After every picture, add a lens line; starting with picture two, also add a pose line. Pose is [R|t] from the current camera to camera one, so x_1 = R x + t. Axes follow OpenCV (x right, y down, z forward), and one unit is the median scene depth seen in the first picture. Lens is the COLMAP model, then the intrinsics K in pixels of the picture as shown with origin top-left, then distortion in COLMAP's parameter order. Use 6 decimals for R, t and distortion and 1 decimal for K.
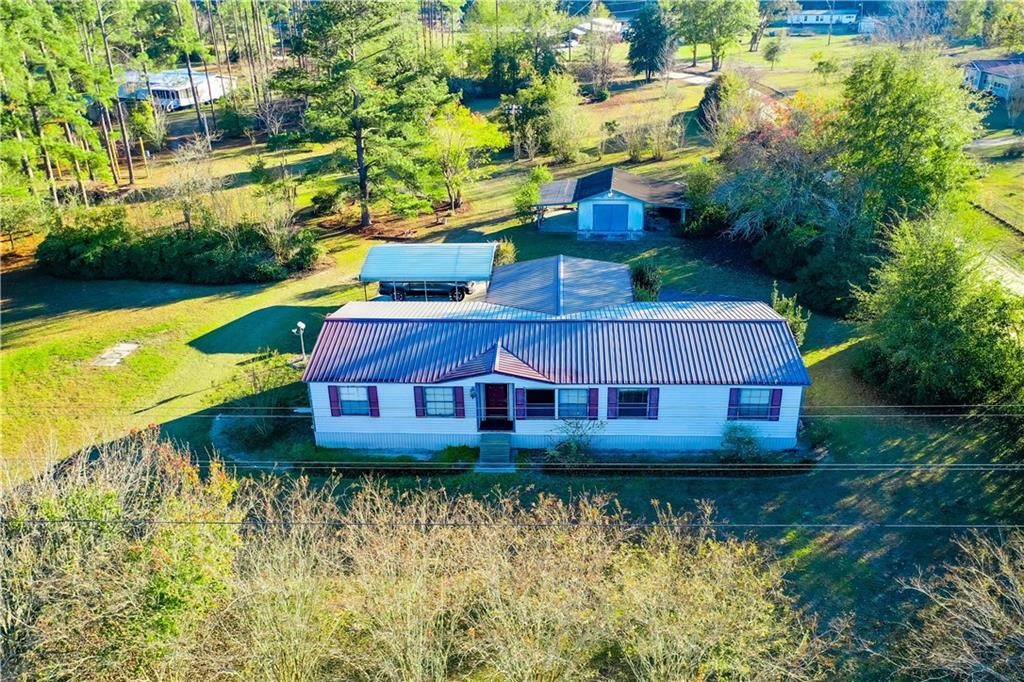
lens RADIAL K [[811.8, 0, 513.3], [0, 811.8, 331.3], [0, 0, 1]] dist [0.006546, -0.010405]
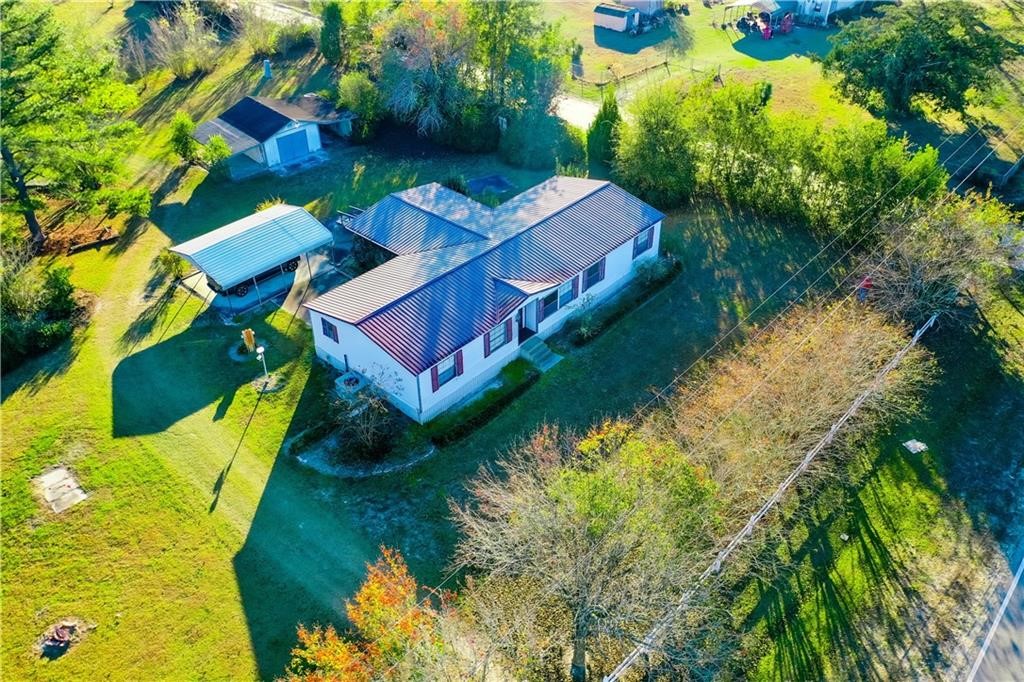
lens RADIAL K [[811.8, 0, 514.1], [0, 811.8, 339.1], [0, 0, 1]] dist [0.006546, -0.010405]
pose [[0.627055, -0.450316, 0.635624, -0.853336], [0.314092, 0.892865, 0.322705, -0.298158], [-0.712845, -0.002709, 0.701316, 0.119829]]
